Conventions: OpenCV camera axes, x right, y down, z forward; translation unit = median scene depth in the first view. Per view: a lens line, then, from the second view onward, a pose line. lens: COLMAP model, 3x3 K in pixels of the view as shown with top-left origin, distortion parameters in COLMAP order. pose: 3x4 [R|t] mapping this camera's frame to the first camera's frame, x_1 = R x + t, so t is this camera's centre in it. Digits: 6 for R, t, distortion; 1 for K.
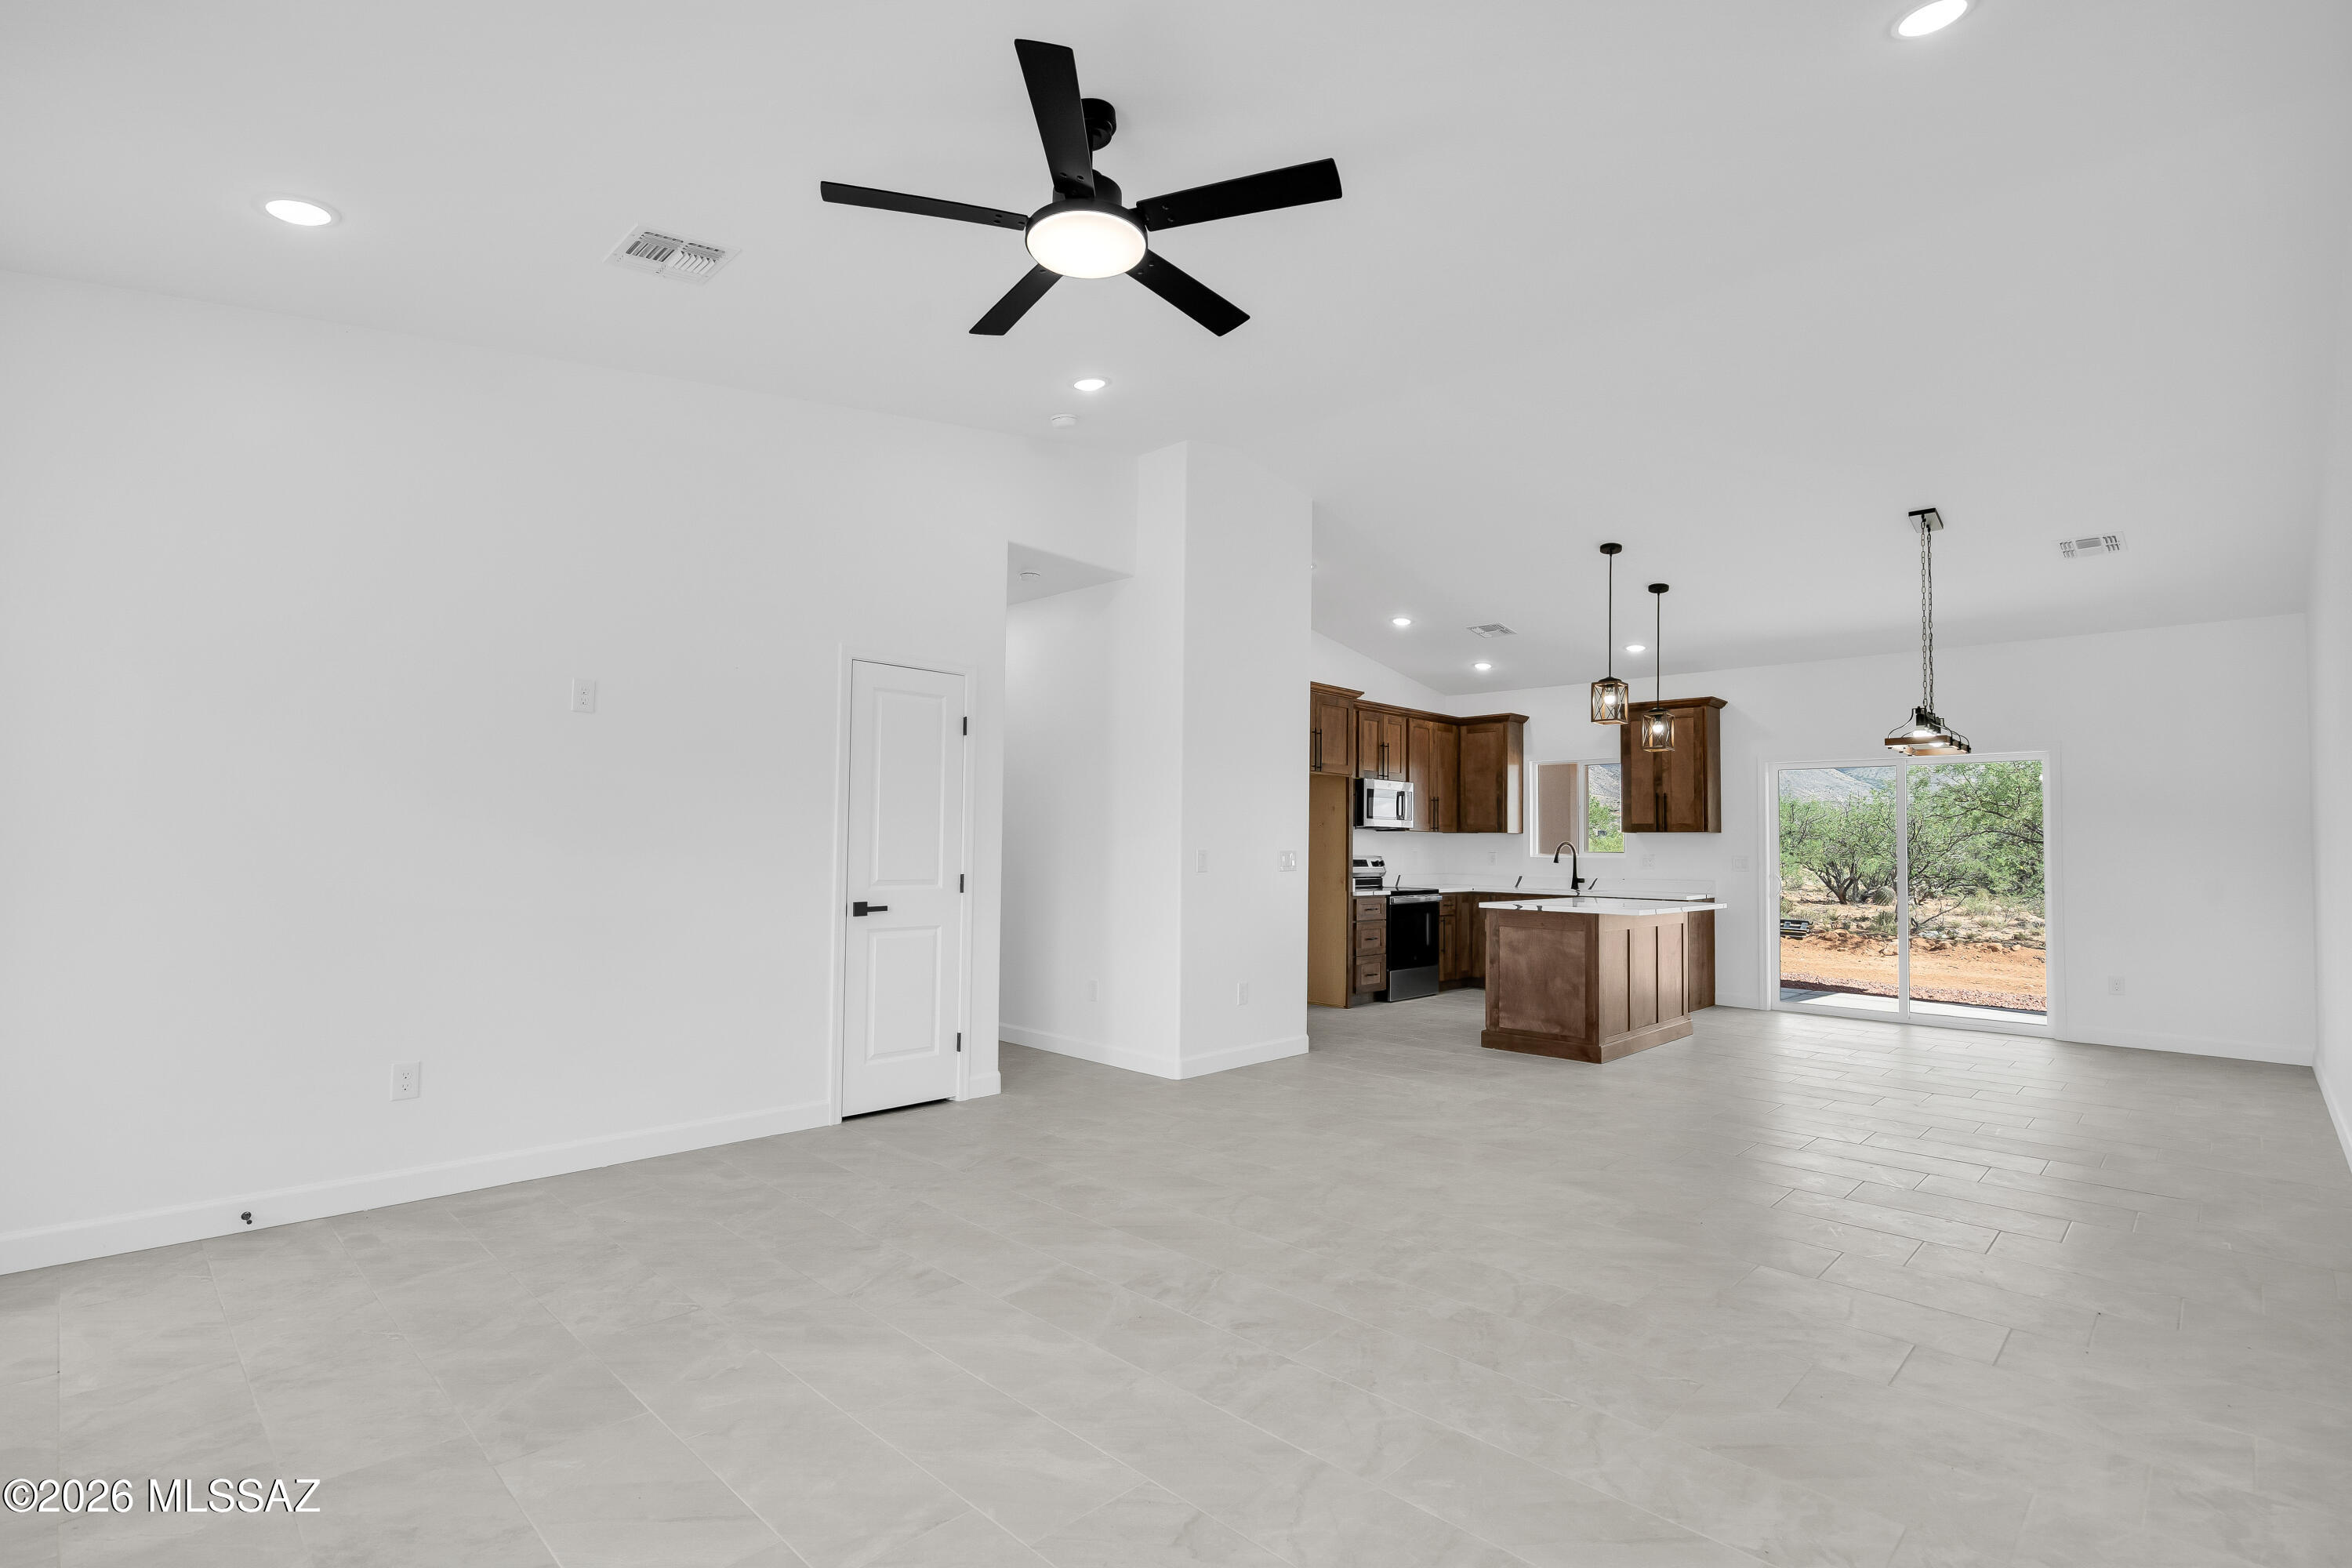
lens RADIAL K [[1080.3, 0, 1174.3], [0, 1080.3, 802.6], [0, 0, 1]] dist [-0.001469, 0.000423]
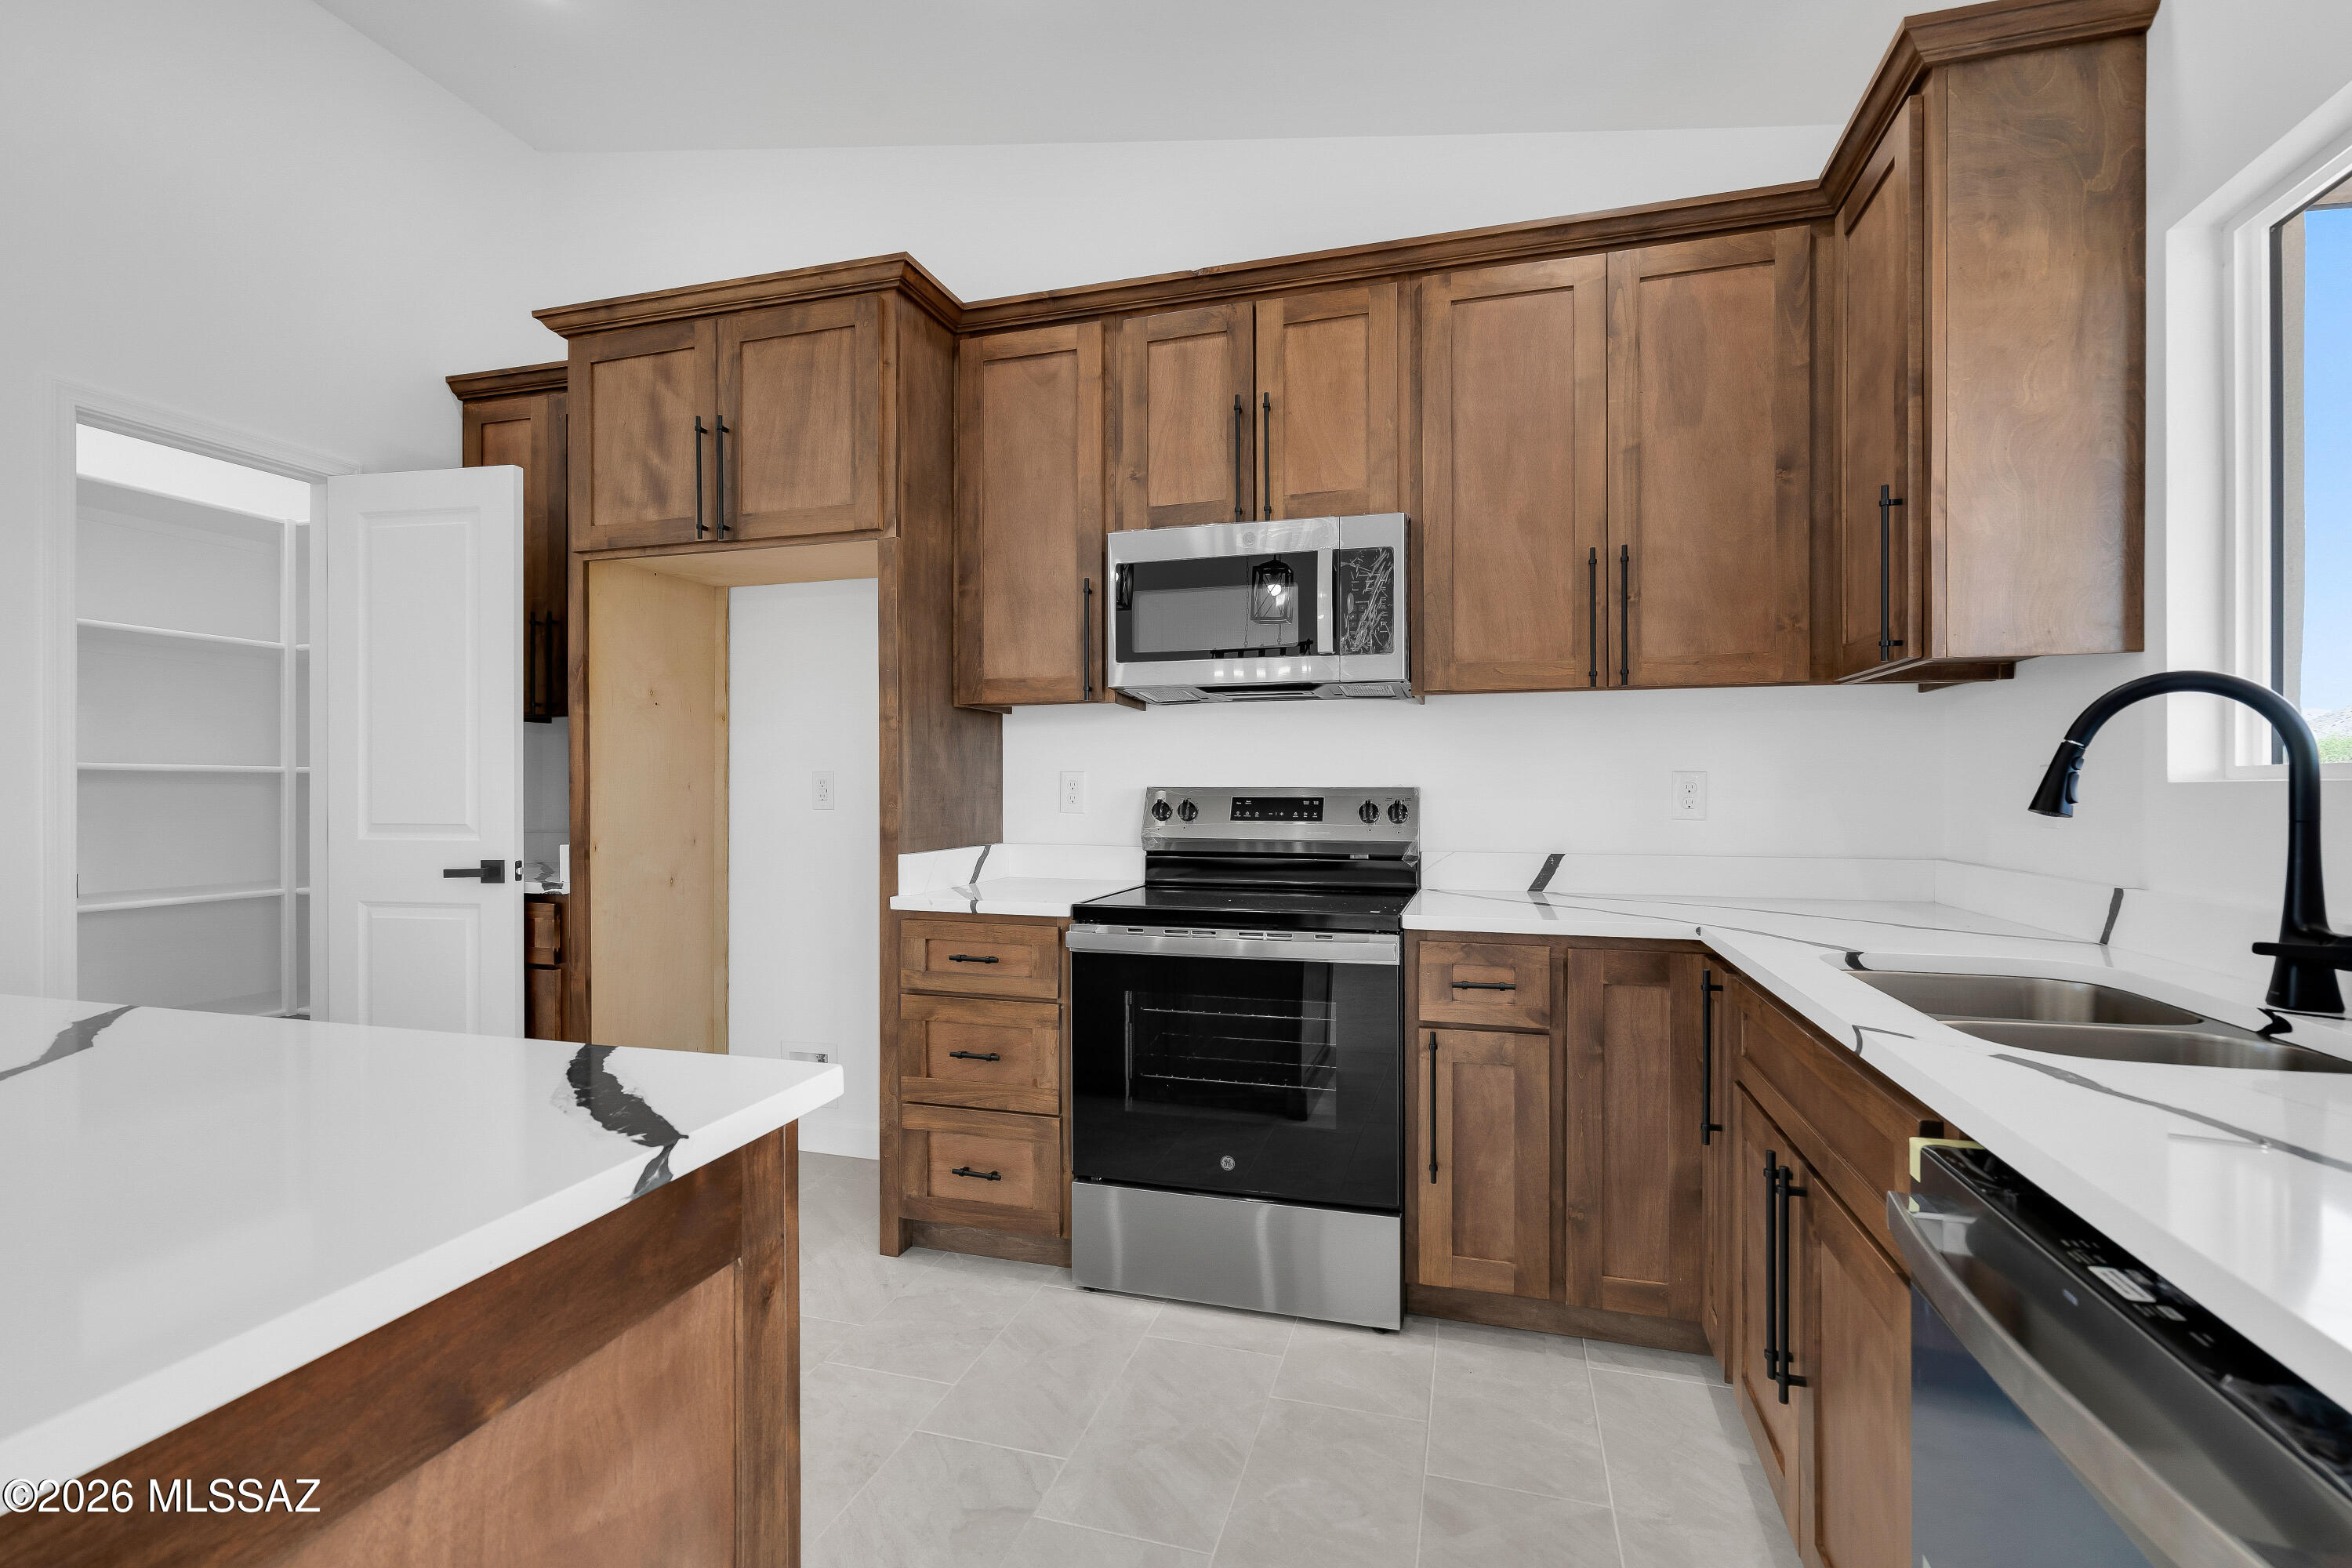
lens RADIAL K [[1062.6, 0, 1176.0], [0, 1062.6, 784.0], [0, 0, 1]] dist [-0.002246, 0.000270]
pose [[0.473617, -0.015027, -0.880602, 0.451696], [0.043616, 0.999028, 0.006410, 0.047852], [0.879650, -0.041444, 0.473812, 0.870500]]
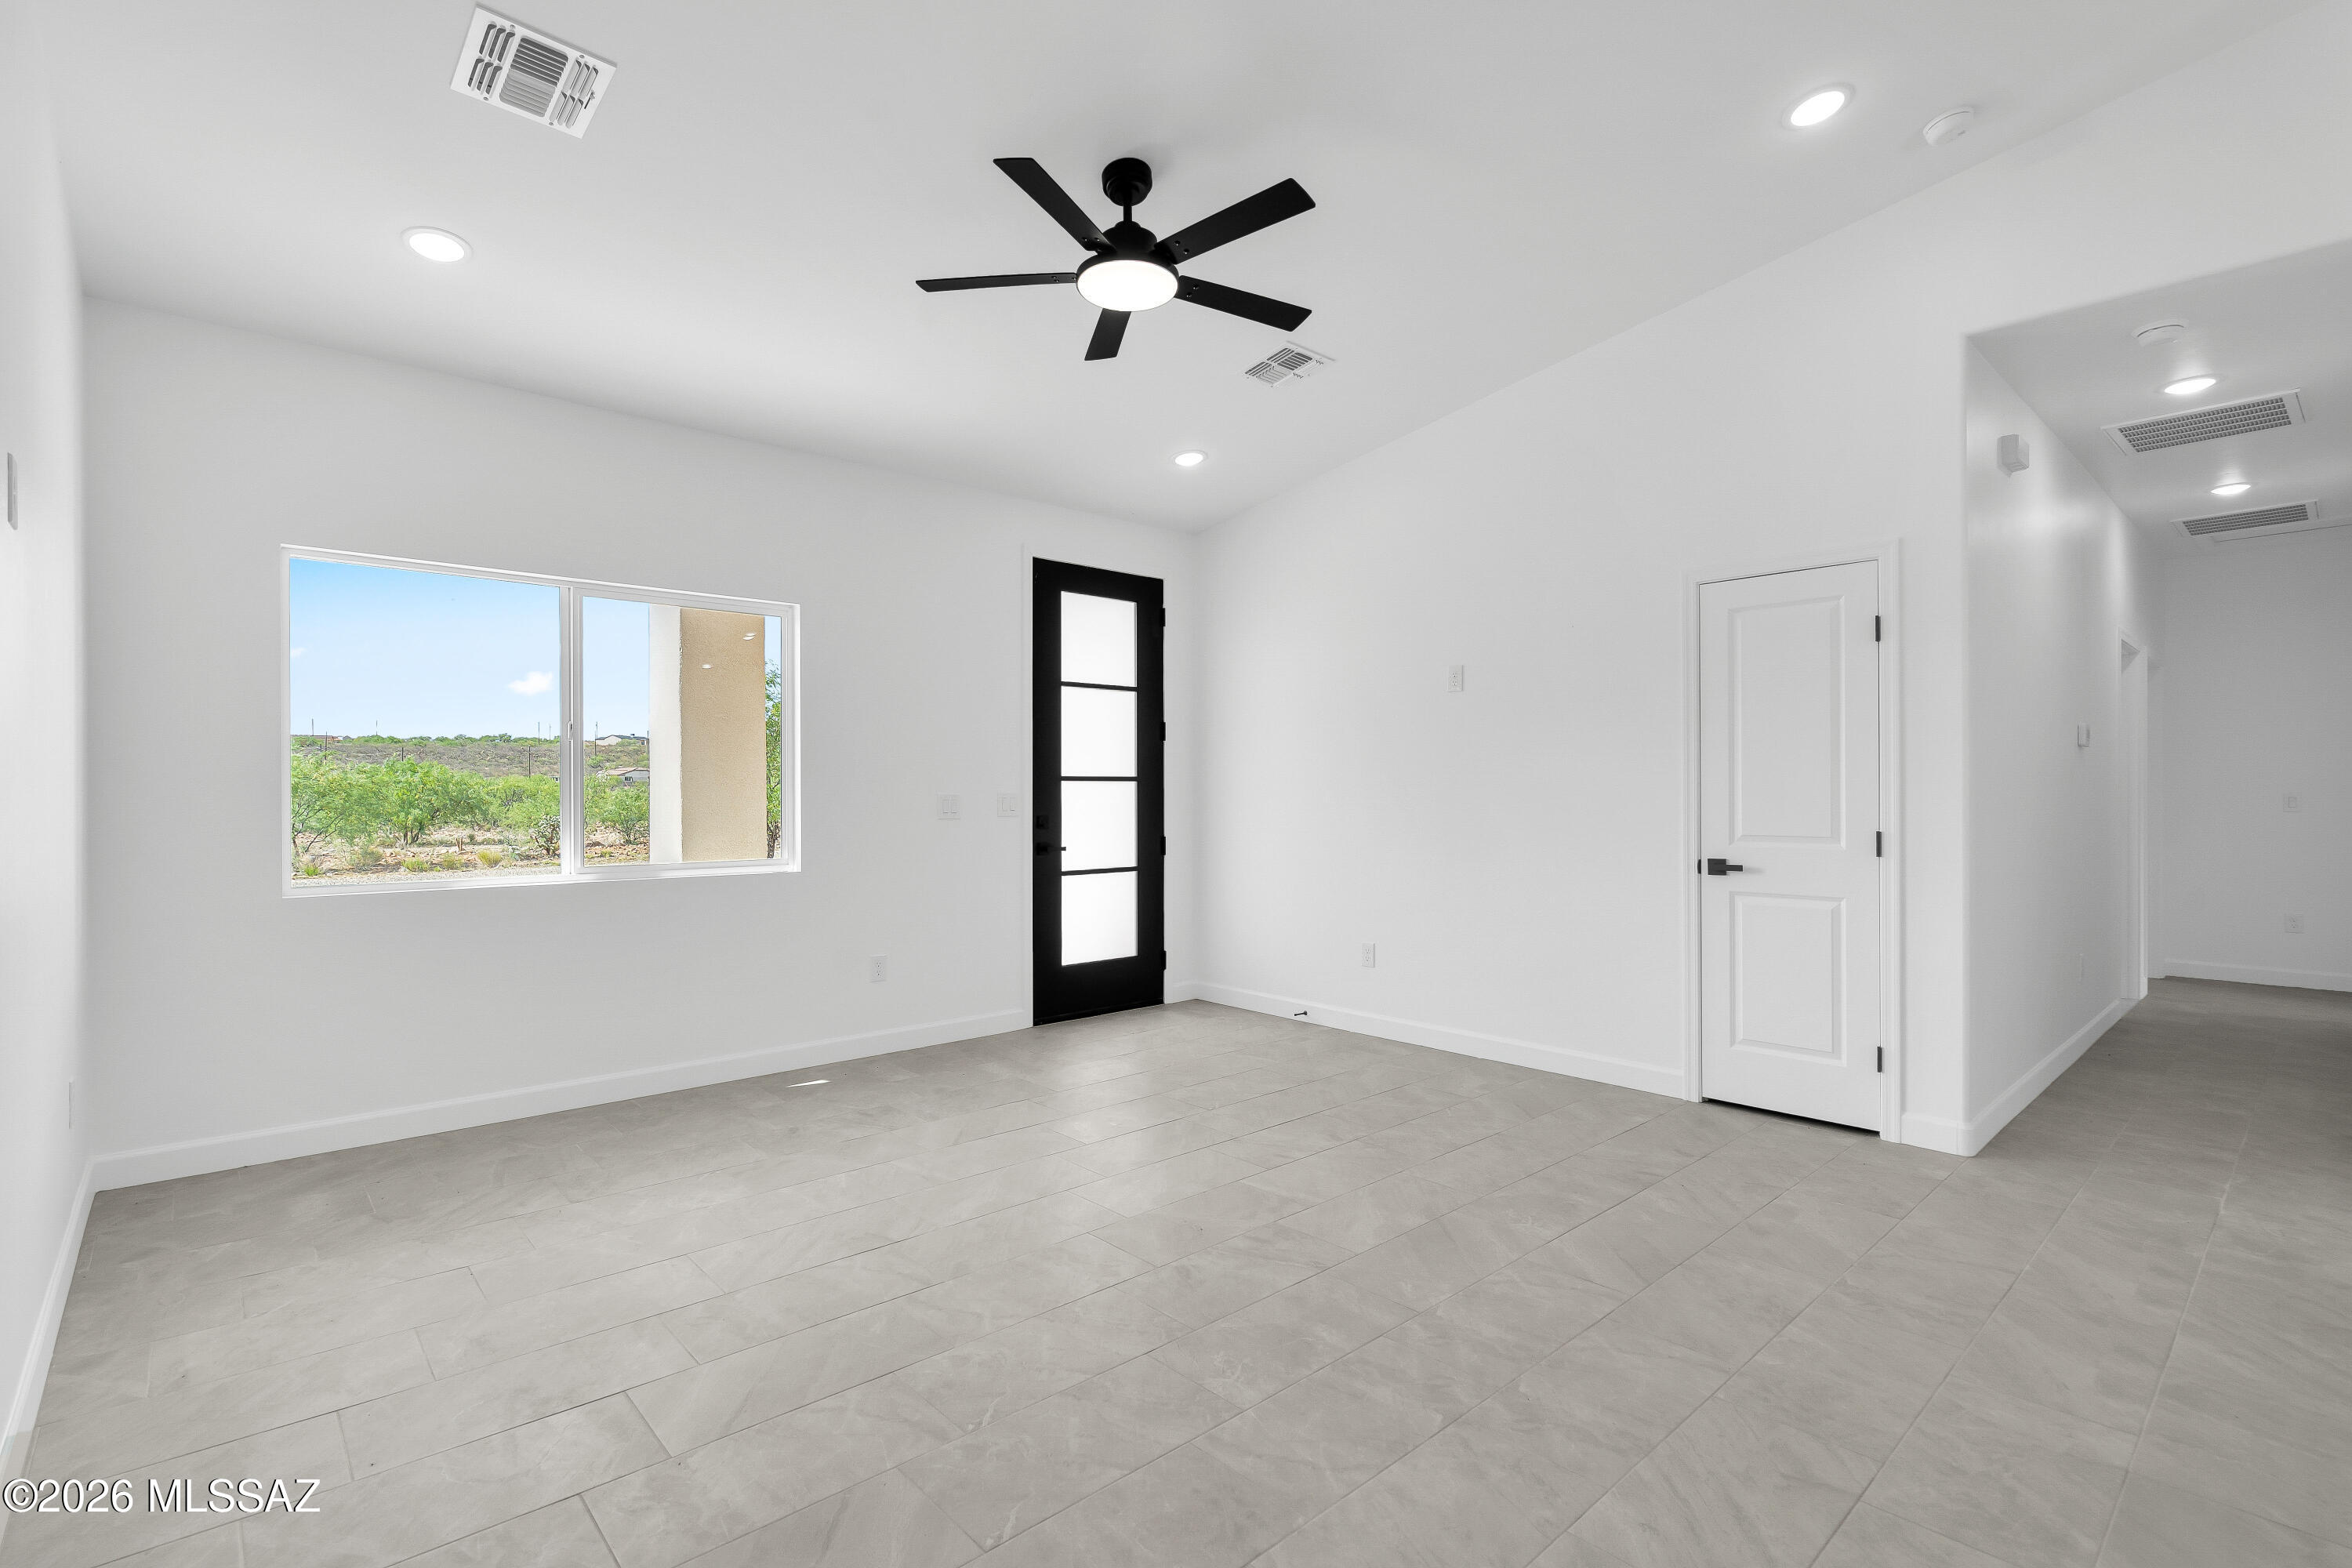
lens RADIAL K [[1103.0, 0, 1176.0], [0, 1103.0, 784.0], [0, 0, 1]] dist [-0.003872, 0.000011]
pose [[-0.062642, -0.021737, -0.997799, 0.485663], [0.043152, 0.998769, -0.024467, 0.026520], [0.997103, -0.044590, -0.061627, 0.479297]]
